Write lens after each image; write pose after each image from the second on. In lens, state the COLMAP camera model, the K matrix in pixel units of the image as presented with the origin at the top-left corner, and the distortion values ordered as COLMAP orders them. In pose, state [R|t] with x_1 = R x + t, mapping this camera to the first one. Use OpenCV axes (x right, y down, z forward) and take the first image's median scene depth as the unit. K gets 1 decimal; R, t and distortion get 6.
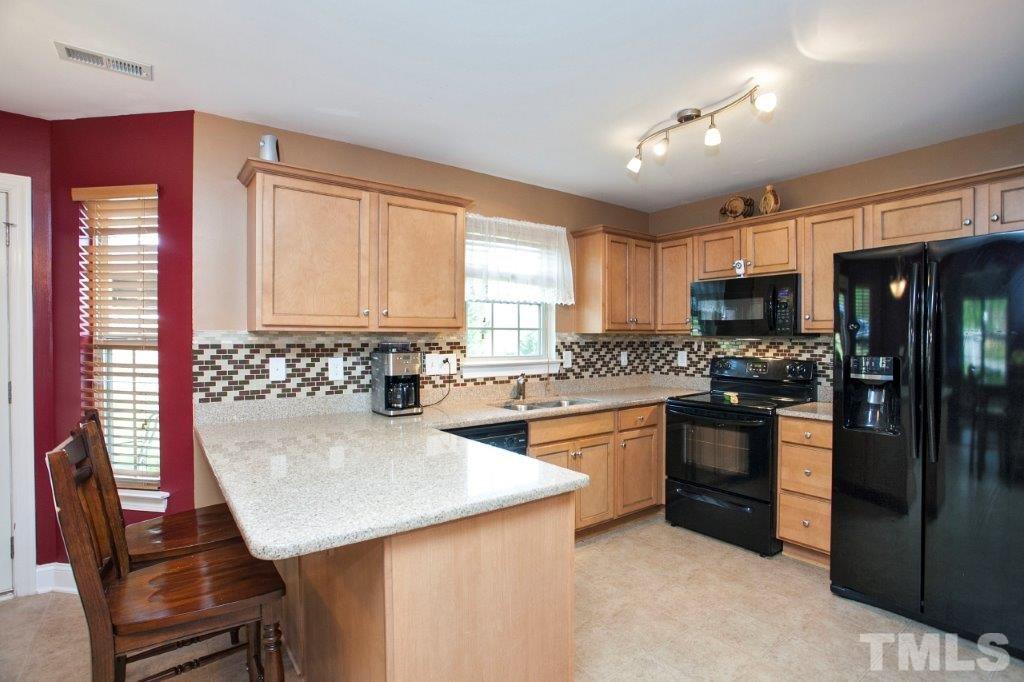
lens RADIAL K [[526.7, 0, 545.8], [0, 526.7, 326.2], [0, 0, 1]] dist [-0.050288, 0.002523]
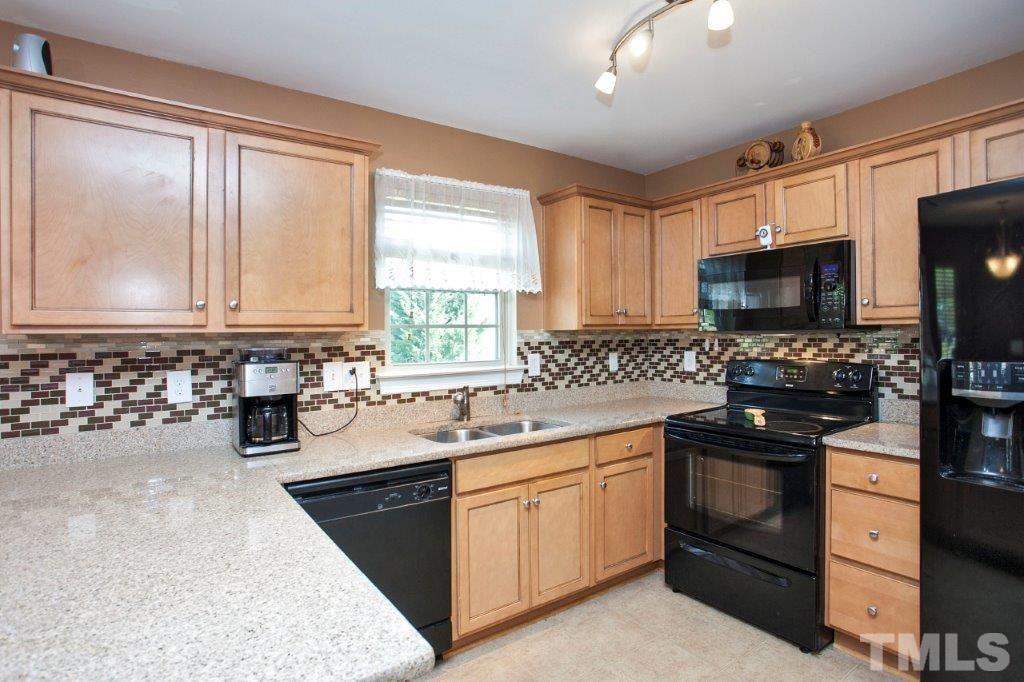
lens RADIAL K [[528.0, 0, 538.6], [0, 528.0, 331.8], [0, 0, 1]] dist [-0.037924, 0.012279]
pose [[0.998651, -0.015402, -0.049588, 0.106619], [0.016172, 0.999754, 0.015170, 0.004731], [0.049342, -0.015952, 0.998655, 0.299778]]
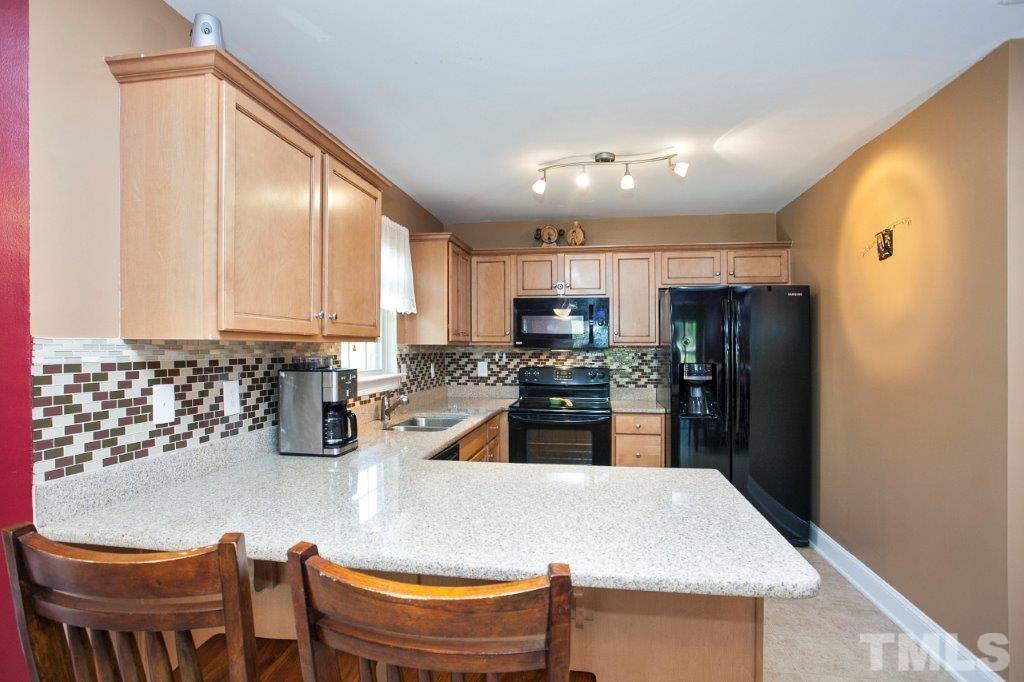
lens RADIAL K [[528.0, 0, 545.9], [0, 528.0, 346.6], [0, 0, 1]] dist [-0.037924, 0.012279]
pose [[0.703937, 0.003140, 0.710255, -0.540681], [-0.017532, 0.999762, 0.012956, 0.001466], [-0.710046, -0.021573, 0.703825, 0.233385]]
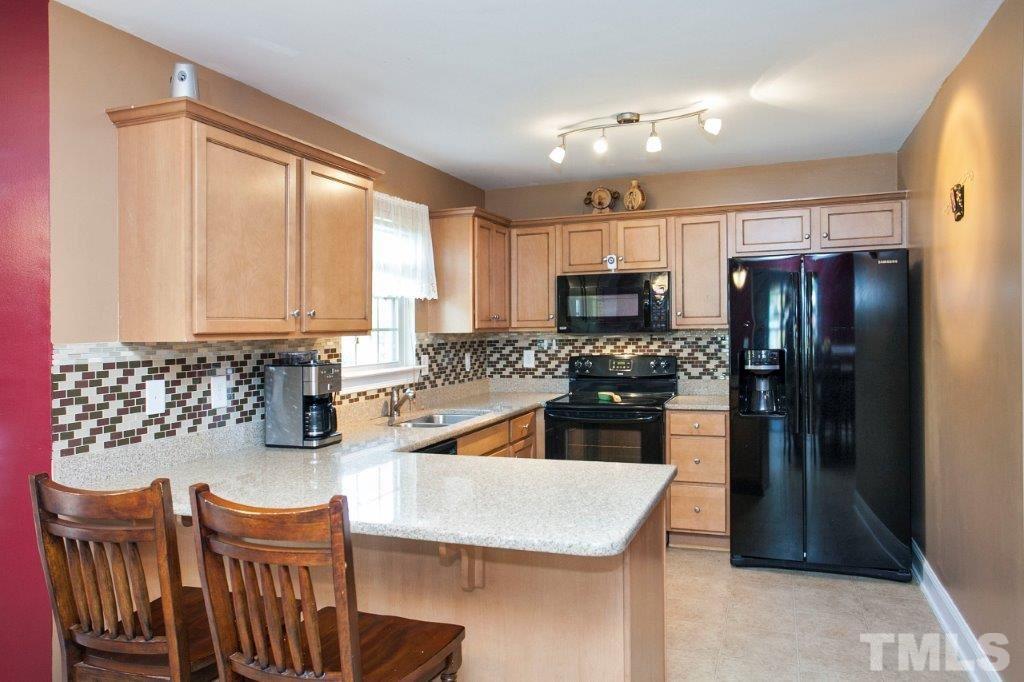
lens RADIAL K [[737.8, 0, 572.6], [0, 737.8, 302.4], [0, 0, 1]] dist [0.005809, -0.009193]
pose [[0.823934, 0.003465, 0.566675, -0.527644], [0.005475, 0.999886, -0.014074, -0.021805], [-0.566660, 0.014699, 0.823821, -0.099720]]
